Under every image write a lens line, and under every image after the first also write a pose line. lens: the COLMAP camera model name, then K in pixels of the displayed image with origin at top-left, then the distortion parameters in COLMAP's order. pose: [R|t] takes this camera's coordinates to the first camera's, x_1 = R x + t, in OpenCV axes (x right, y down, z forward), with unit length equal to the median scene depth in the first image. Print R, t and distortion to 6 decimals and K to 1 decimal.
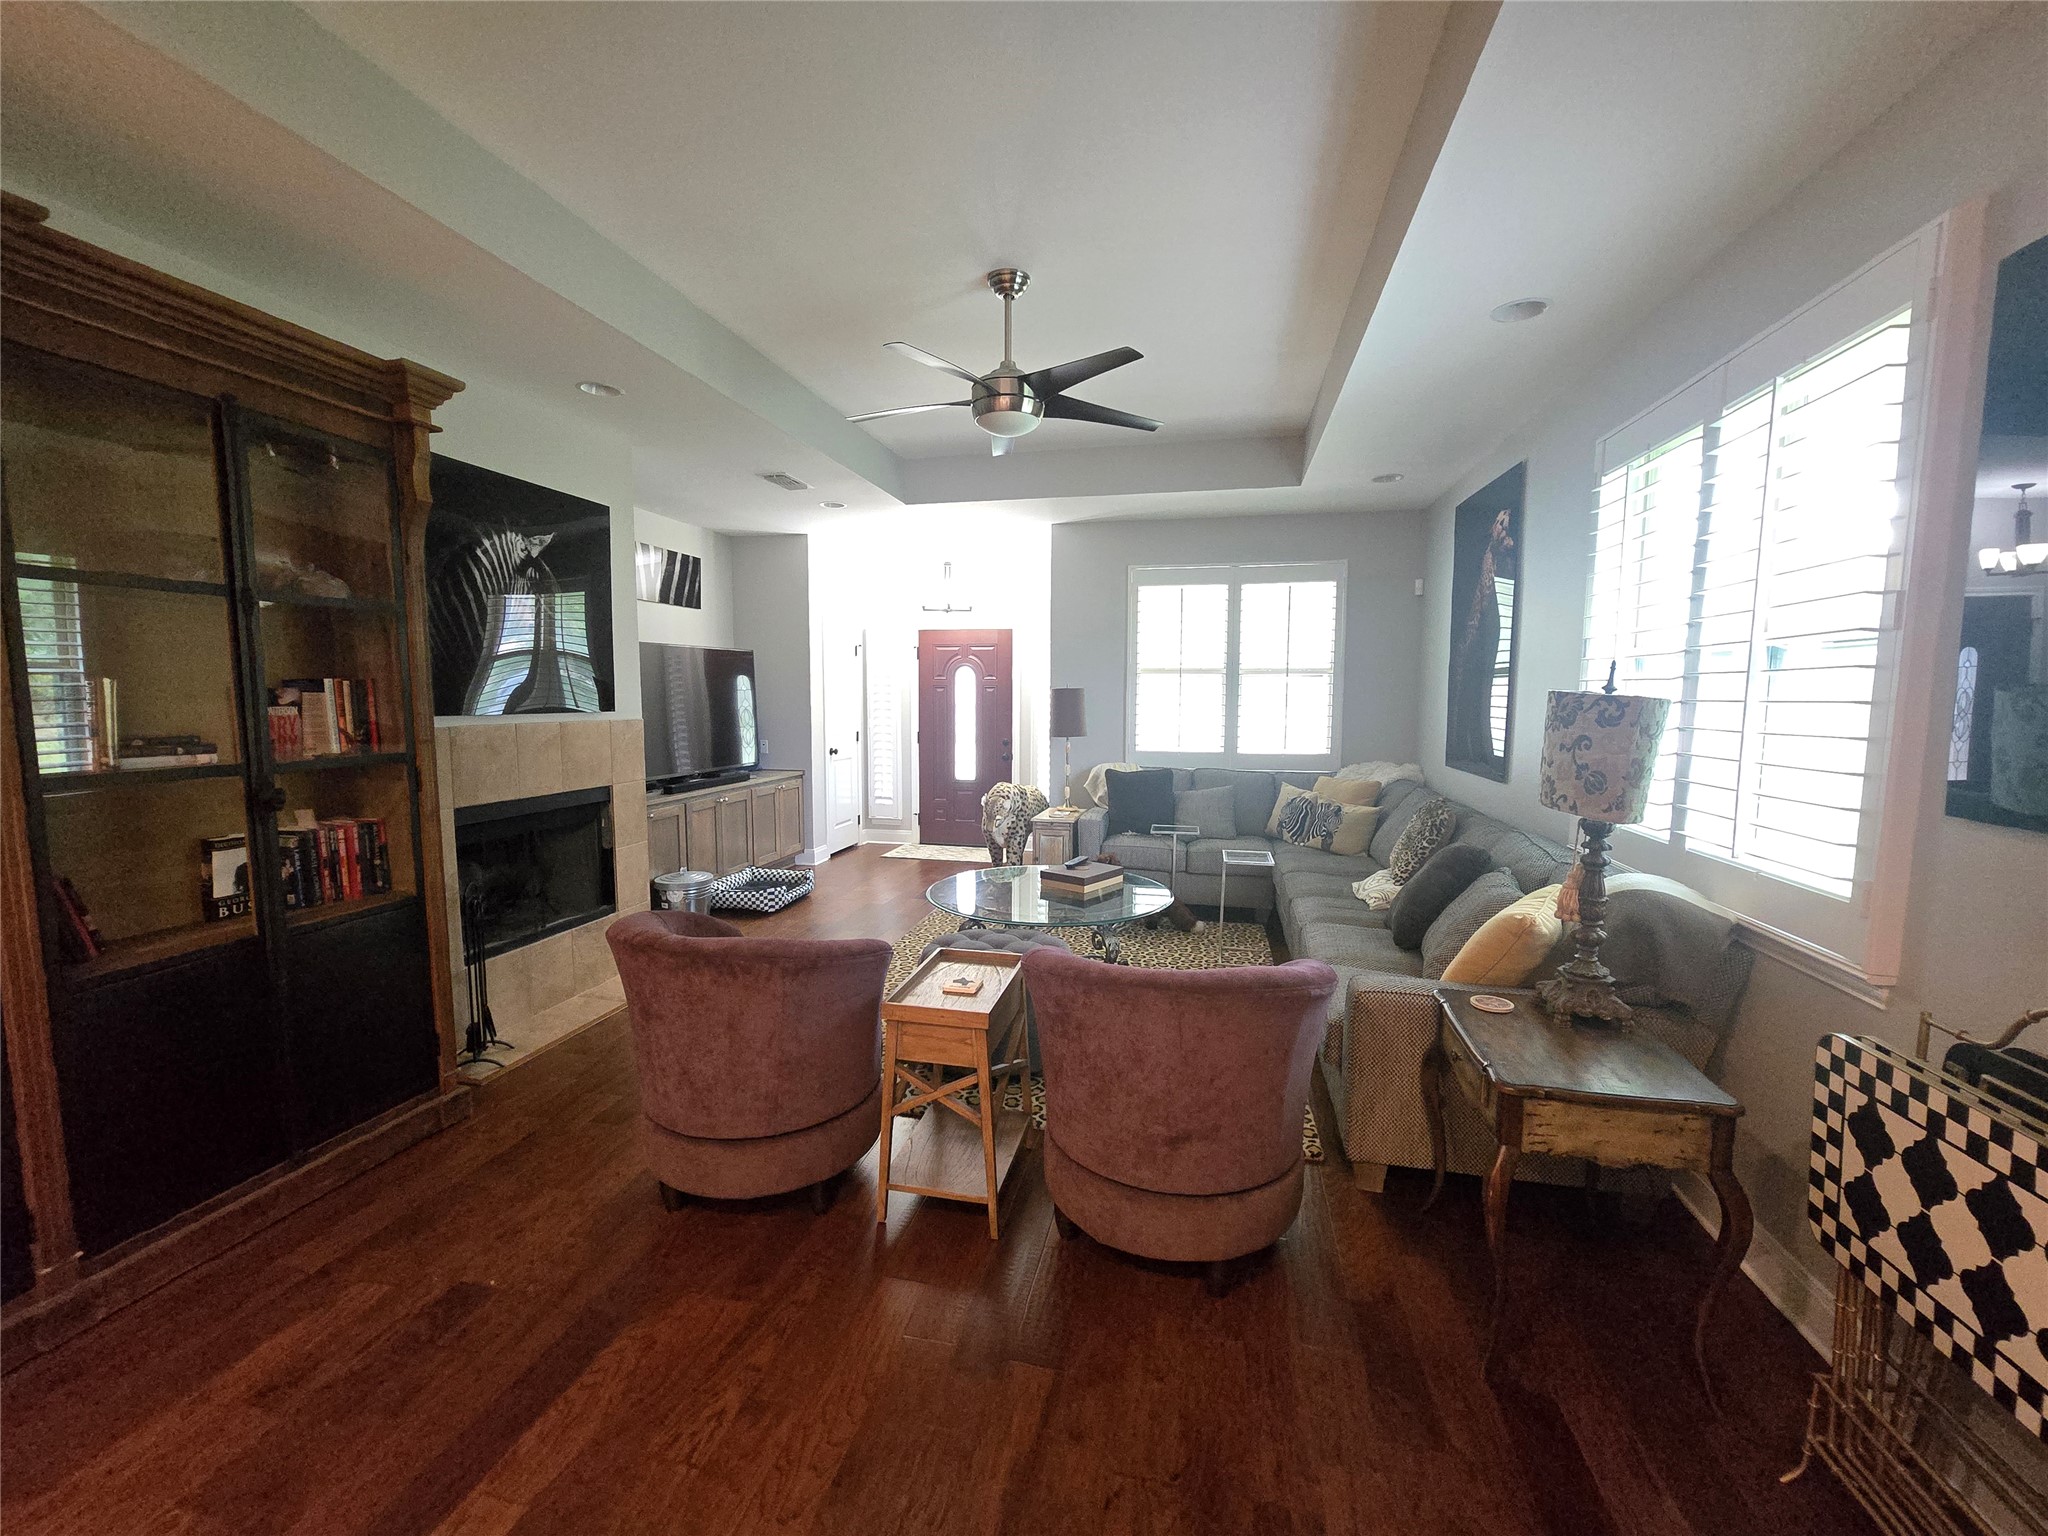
lens RADIAL K [[843.1, 0, 1015.8], [0, 843.1, 776.4], [0, 0, 1]] dist [-0.012801, 0.004374]
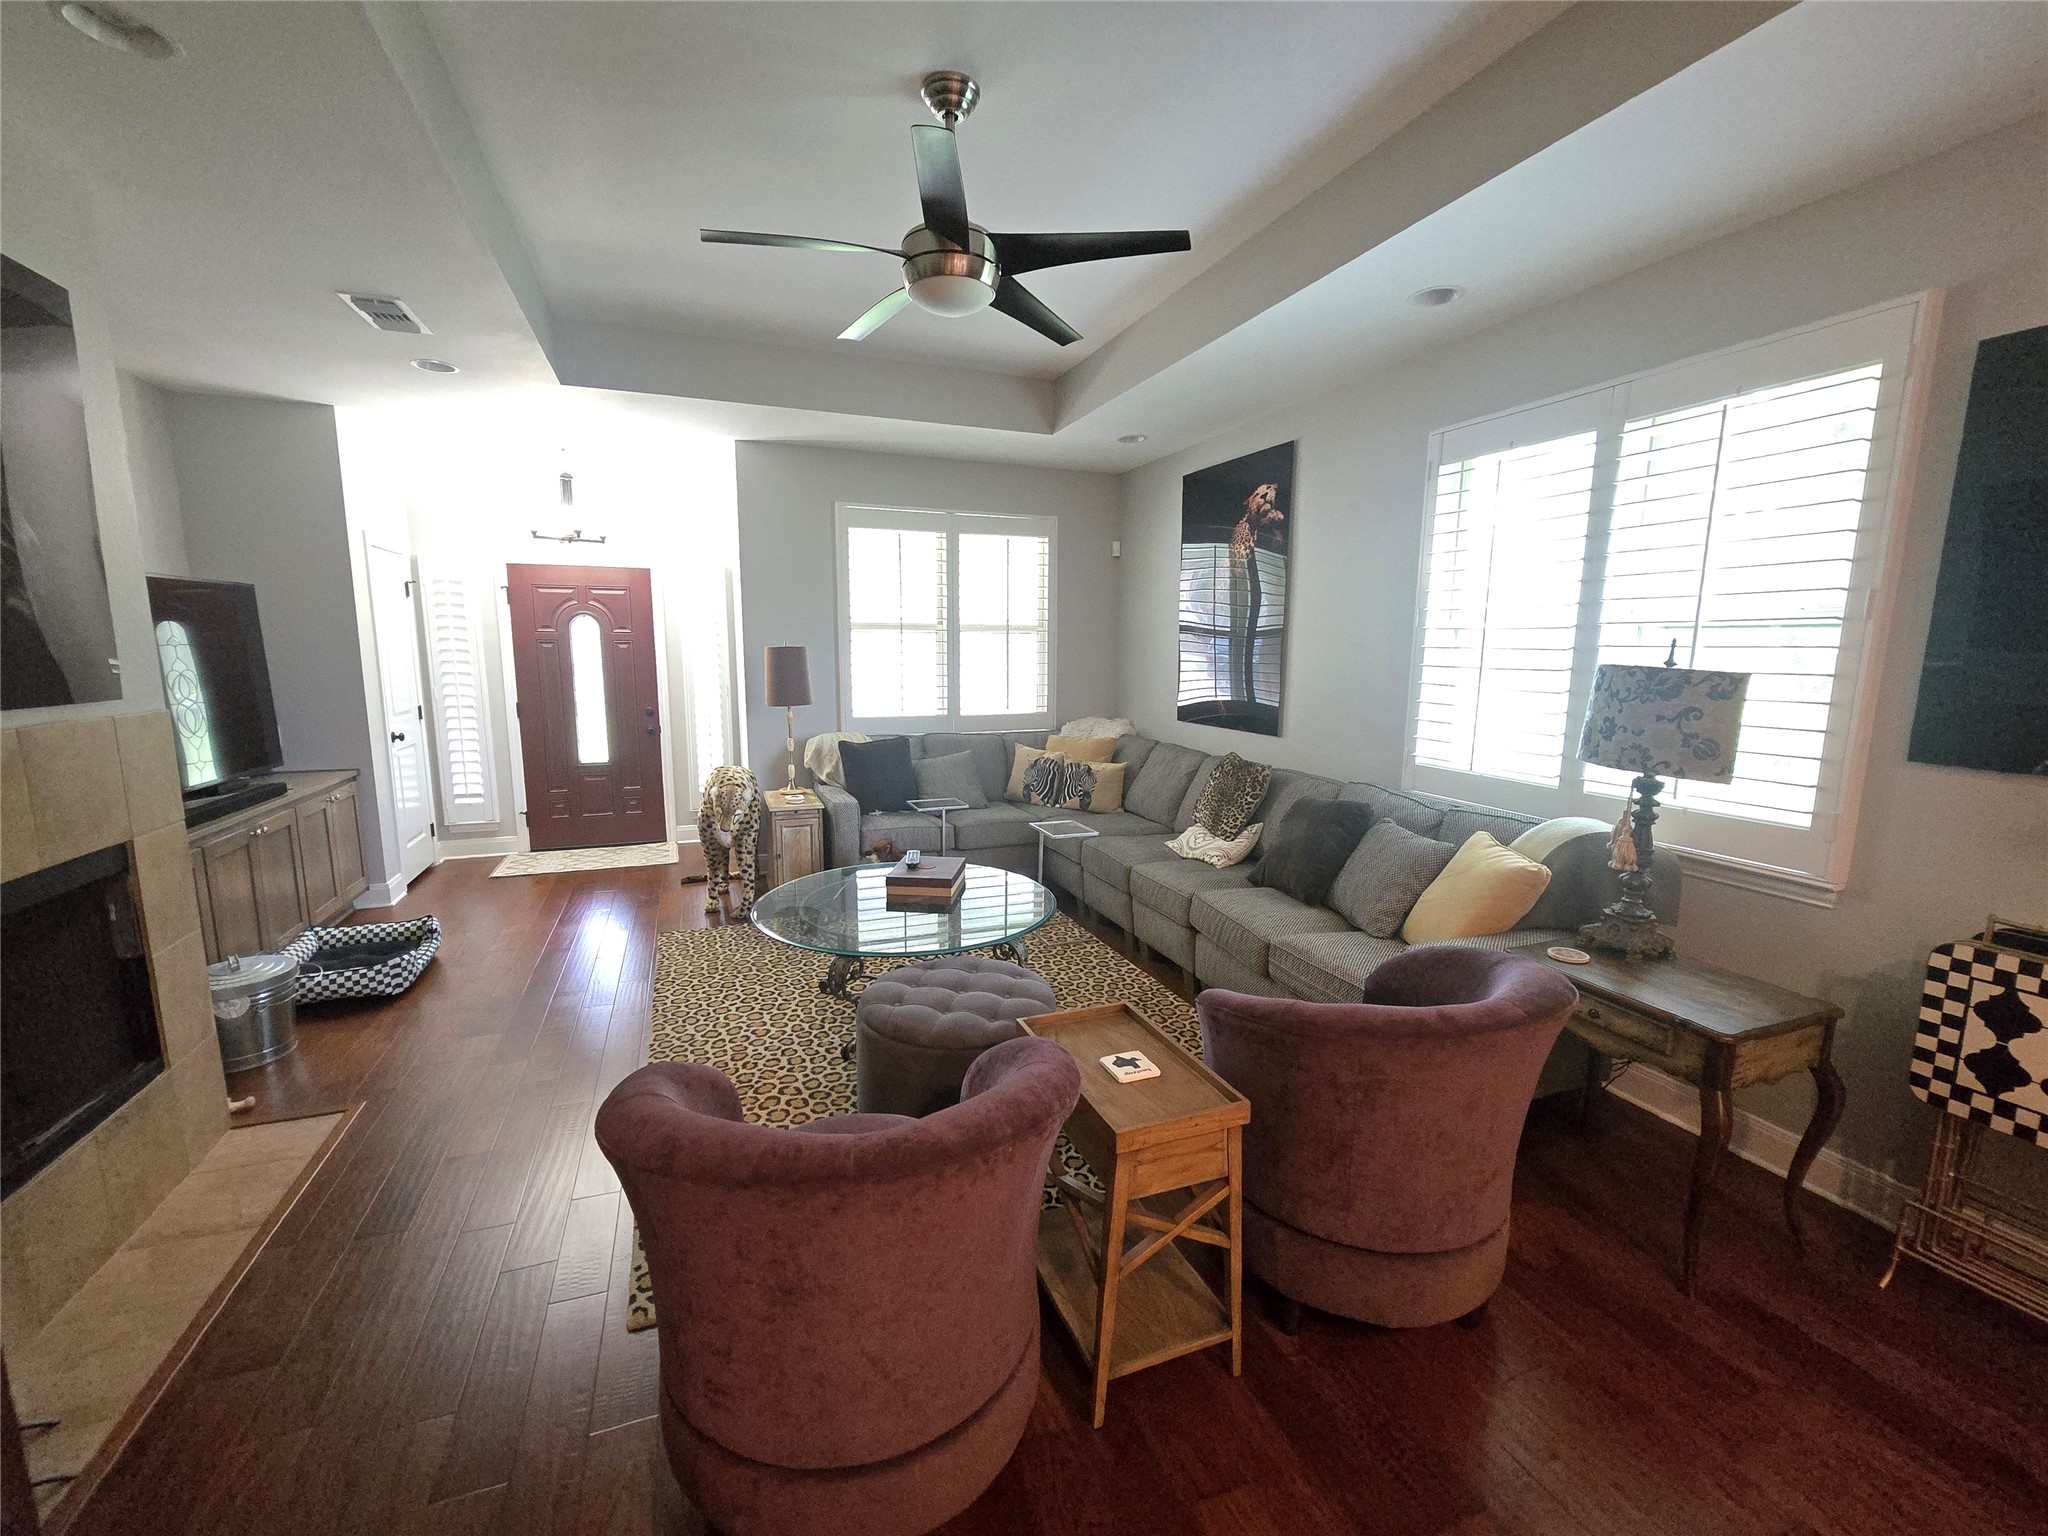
lens RADIAL K [[843.1, 0, 1015.8], [0, 843.1, 776.4], [0, 0, 1]] dist [-0.012801, 0.004374]
pose [[0.828450, -0.084945, 0.553584, -0.235729], [0.051591, 0.995803, 0.075595, -0.030205], [-0.557682, -0.034067, 0.829355, 0.198464]]
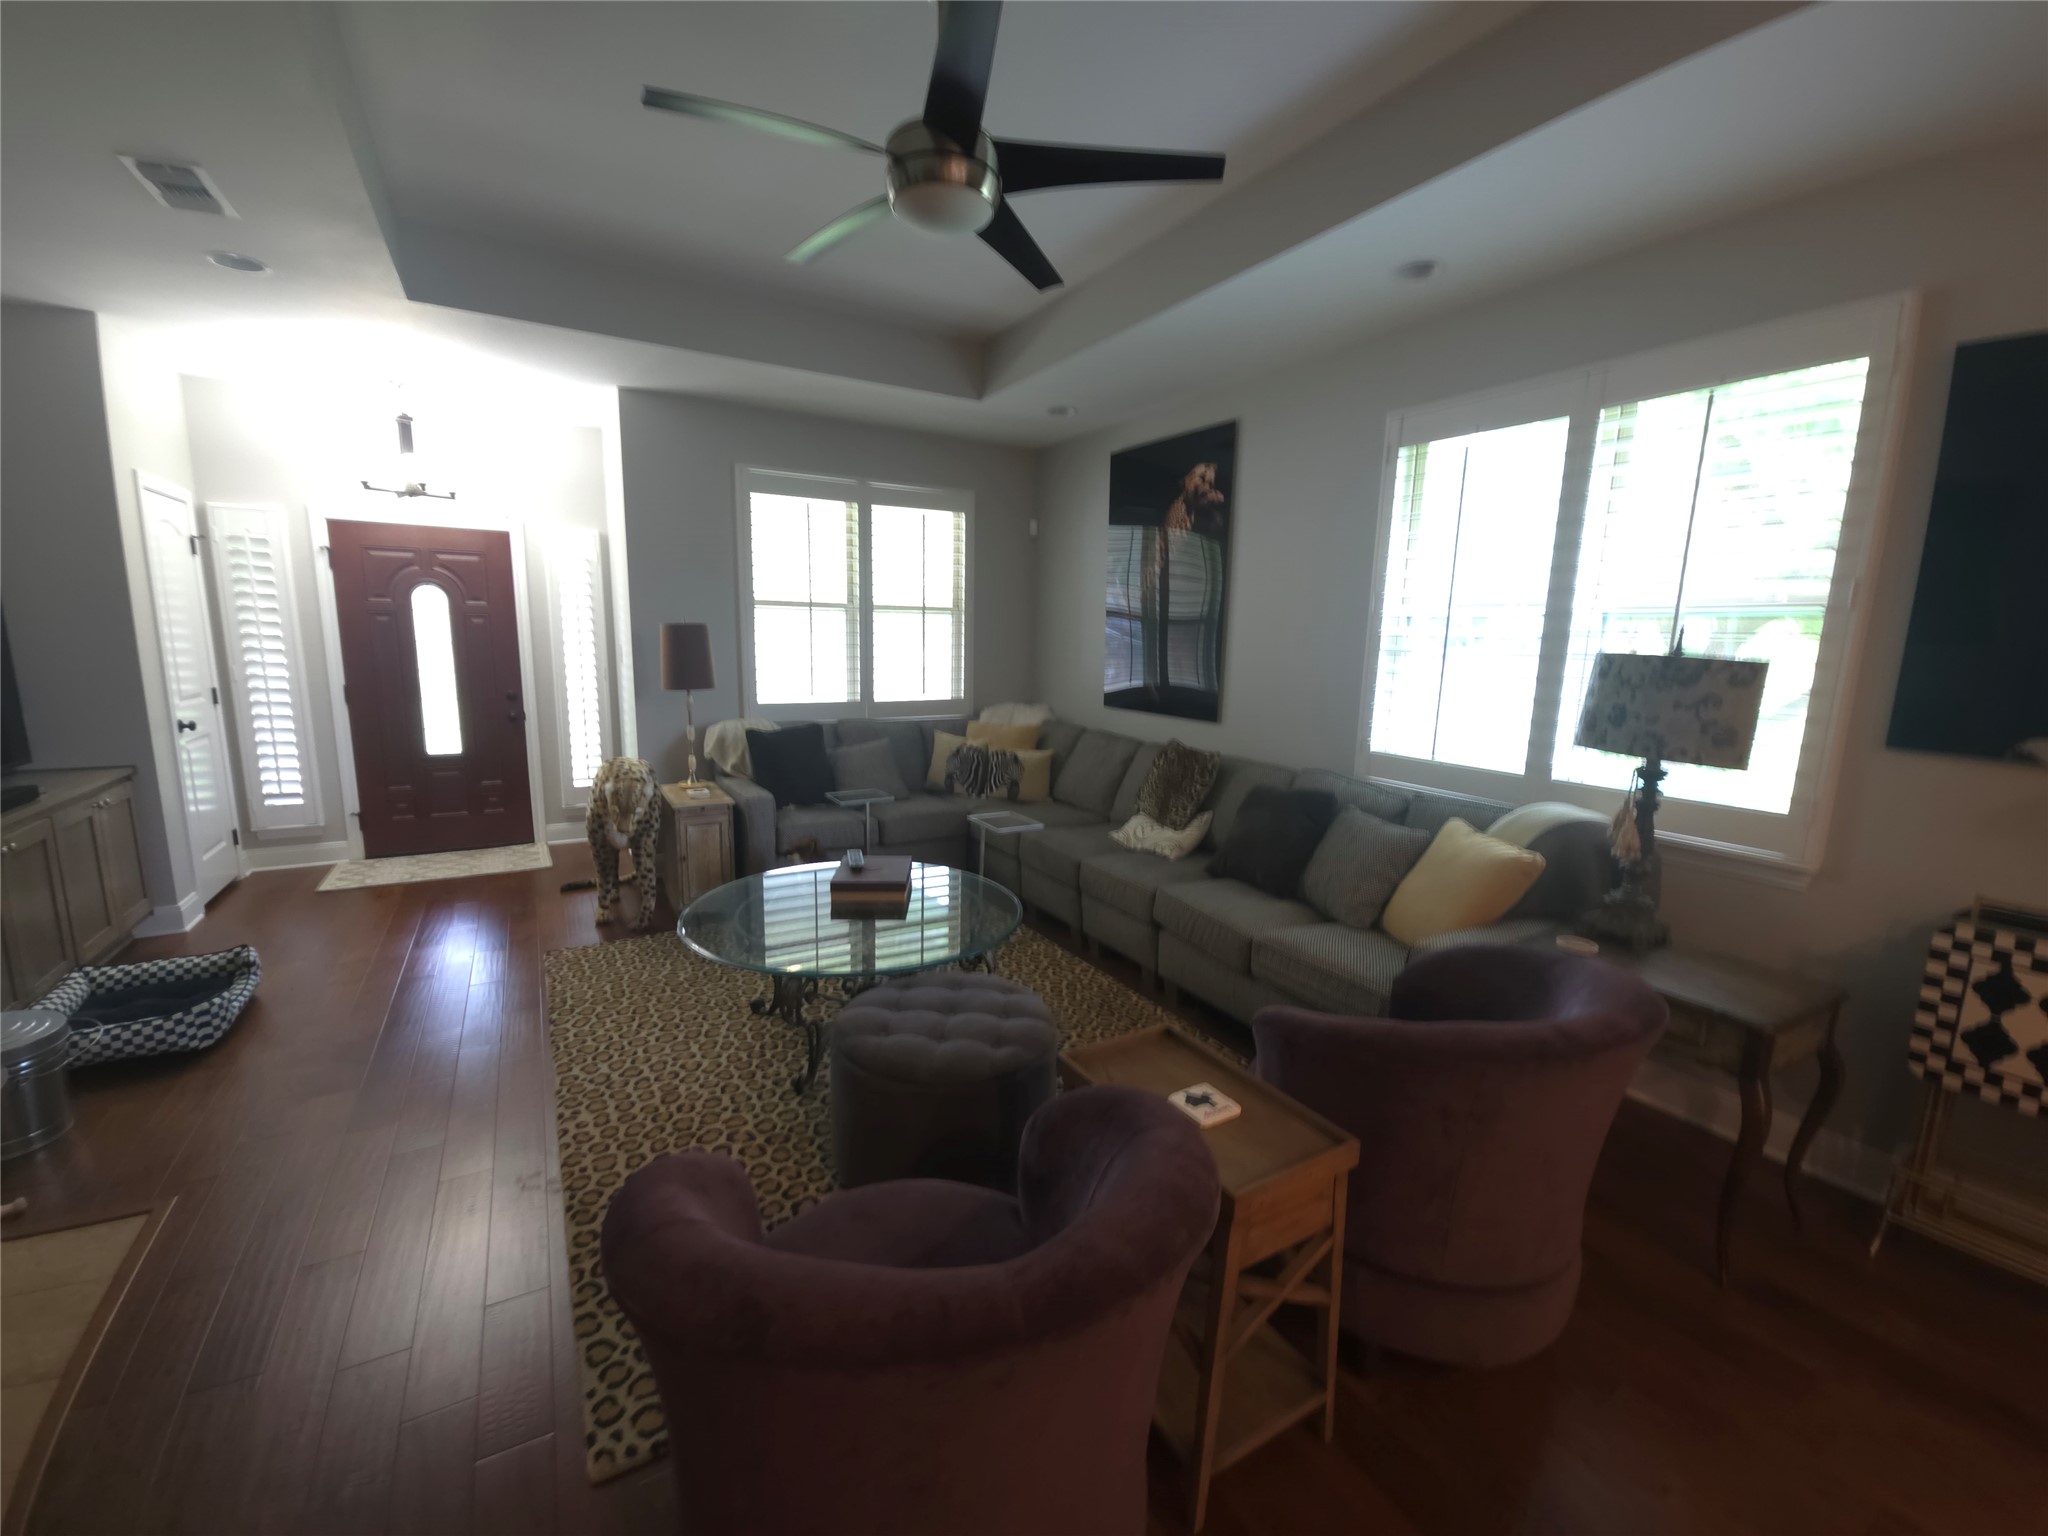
lens RADIAL K [[832.7, 0, 1015.9], [0, 832.7, 776.1], [0, 0, 1]] dist [0.002692, -0.004859]
pose [[0.726690, -0.105098, 0.678879, -0.254719], [0.048528, 0.993613, 0.101877, -0.033909], [-0.685250, -0.041089, 0.727148, 0.284393]]
